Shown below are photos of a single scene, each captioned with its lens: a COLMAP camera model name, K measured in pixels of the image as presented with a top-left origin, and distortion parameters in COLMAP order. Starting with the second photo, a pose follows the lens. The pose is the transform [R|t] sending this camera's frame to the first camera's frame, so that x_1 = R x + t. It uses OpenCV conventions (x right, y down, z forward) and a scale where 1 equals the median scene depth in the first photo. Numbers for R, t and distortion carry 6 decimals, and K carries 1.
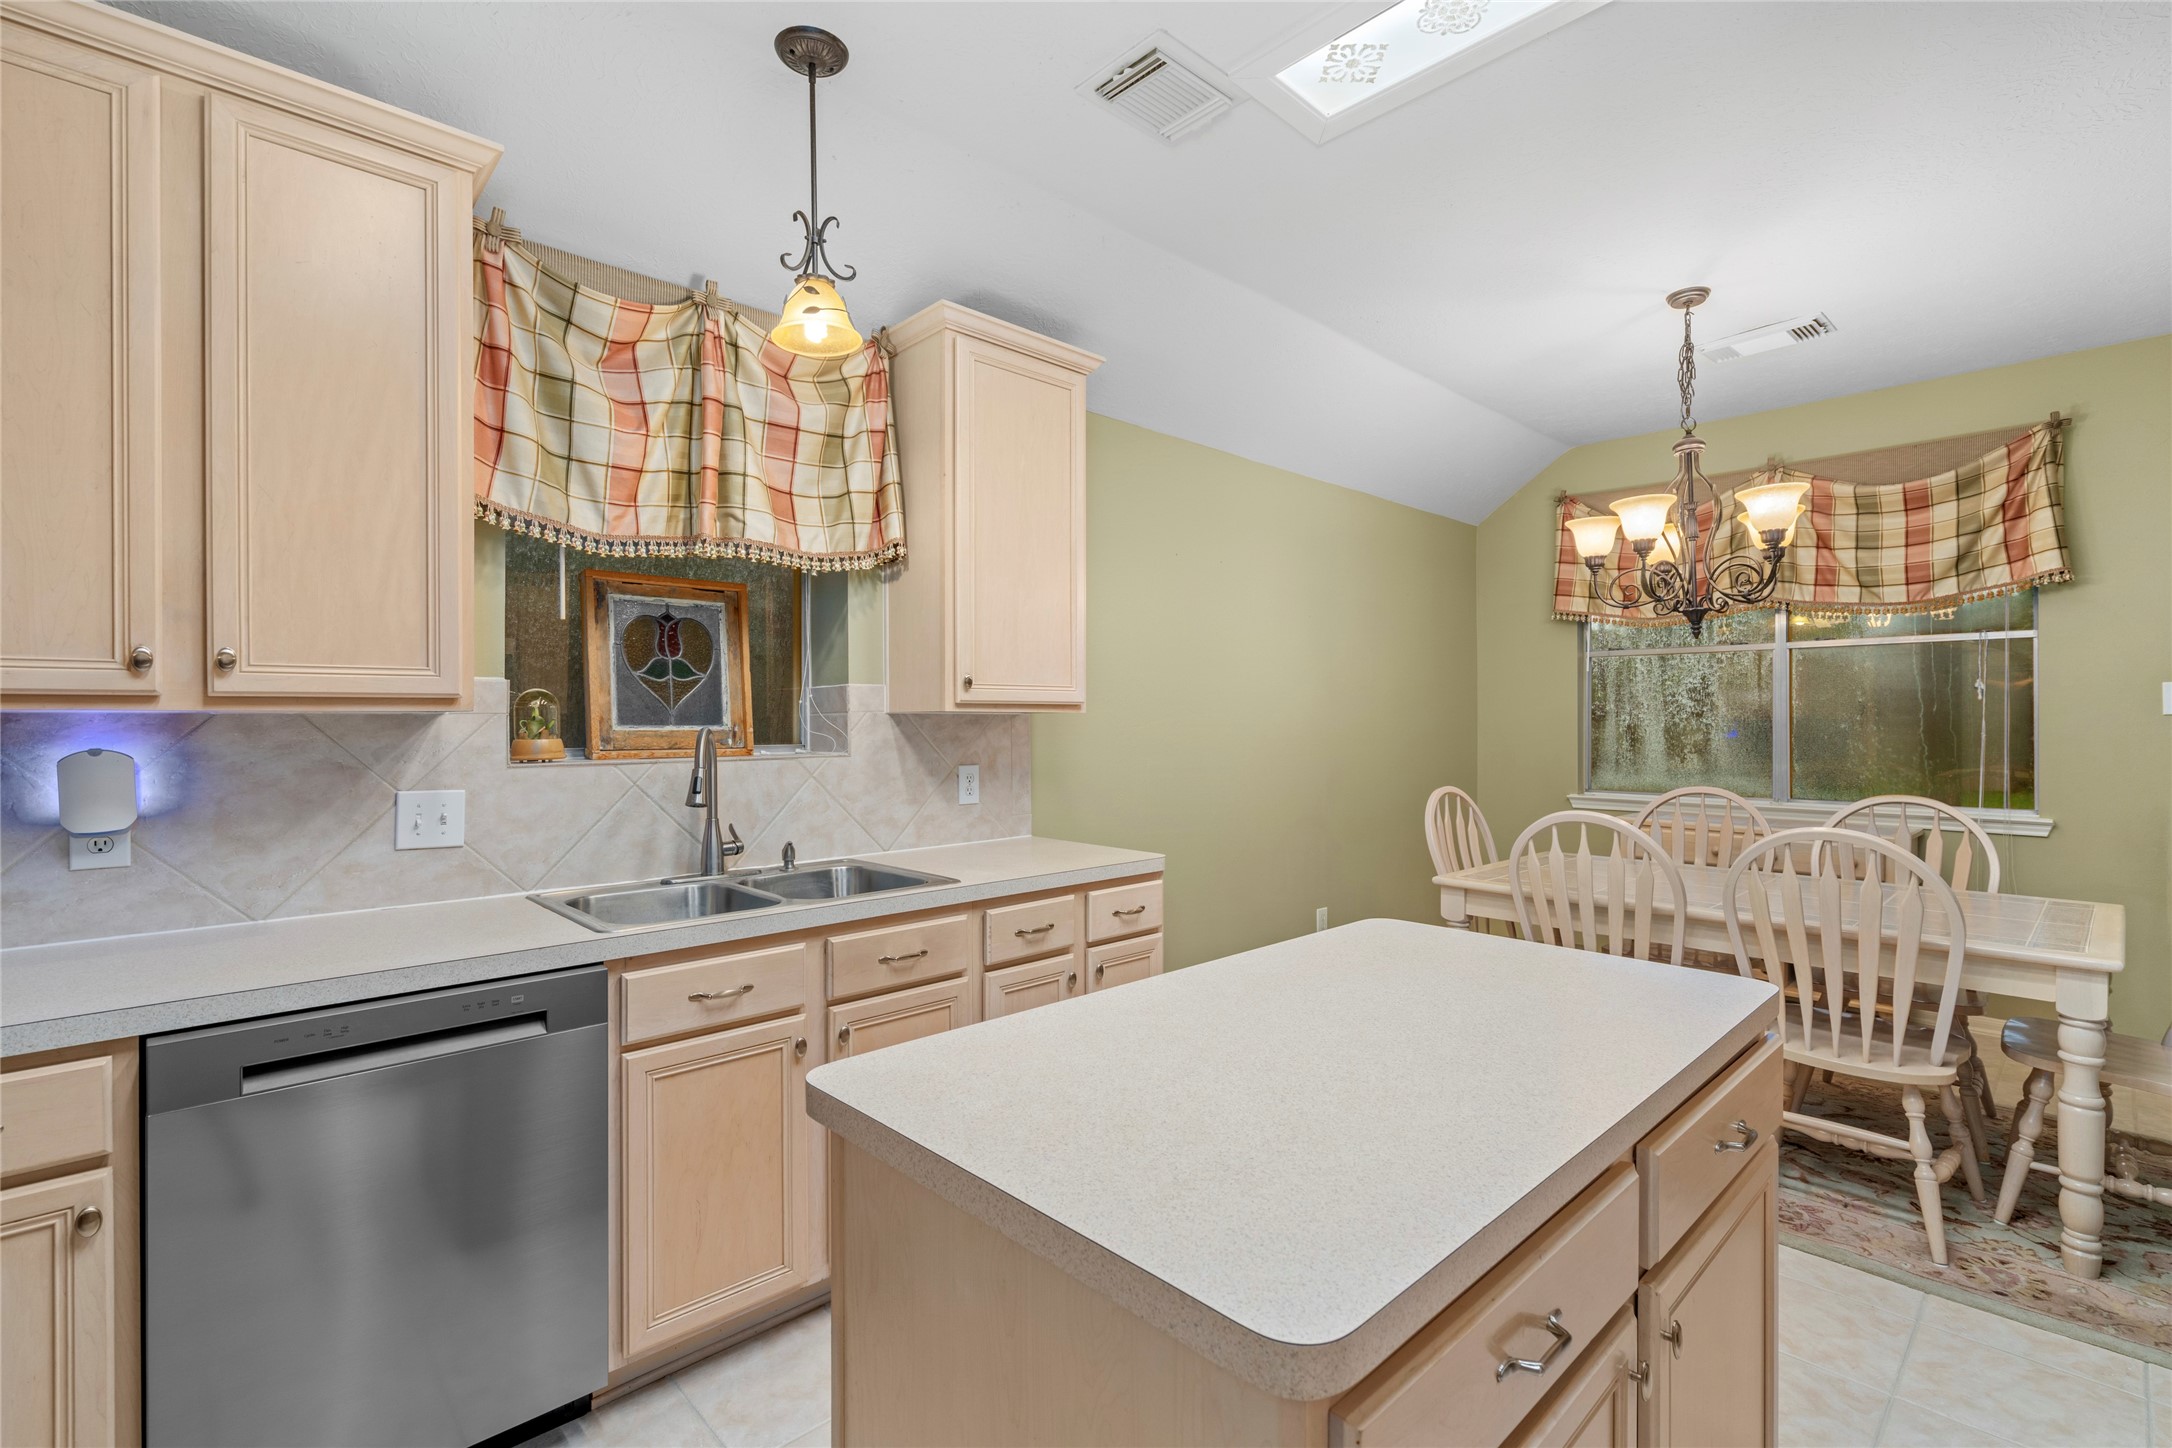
lens RADIAL K [[995.7, 0, 1087.1], [0, 995.7, 713.8], [0, 0, 1]] dist [0.000982, 0.001851]
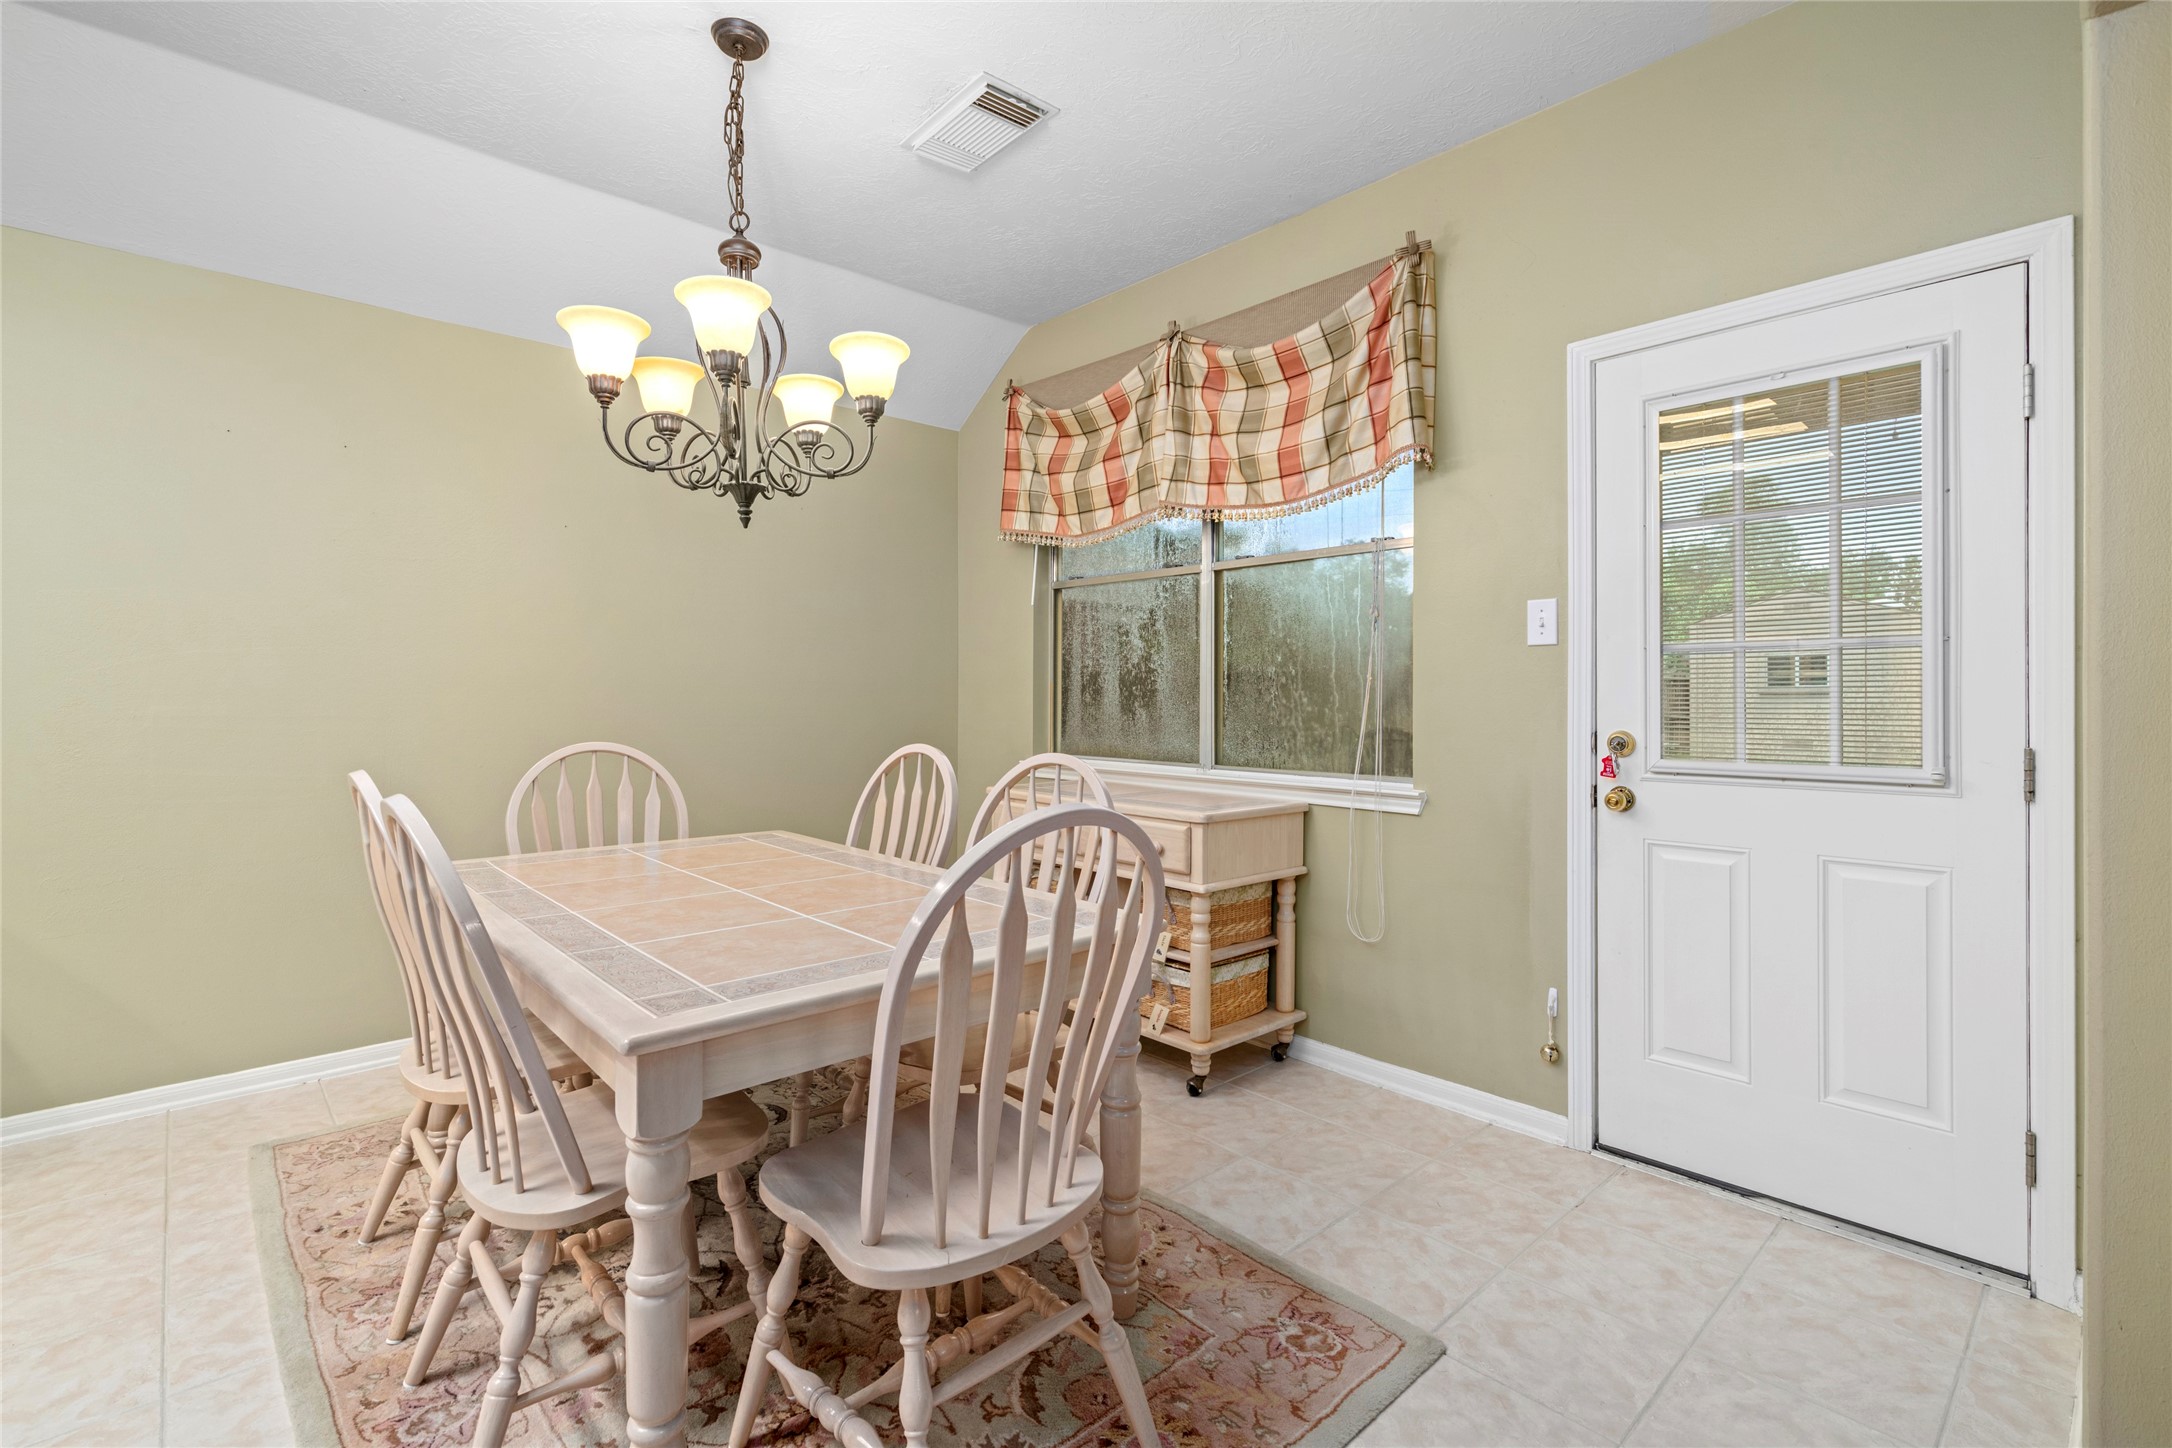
lens RADIAL K [[995.7, 0, 1085.7], [0, 995.7, 686.3], [0, 0, 1]] dist [0.000982, 0.001851]
pose [[0.999573, 0.005167, -0.028772, 0.720146], [-0.005236, 0.999984, -0.002331, 0.031144], [0.028760, 0.002481, 0.999583, 0.253907]]
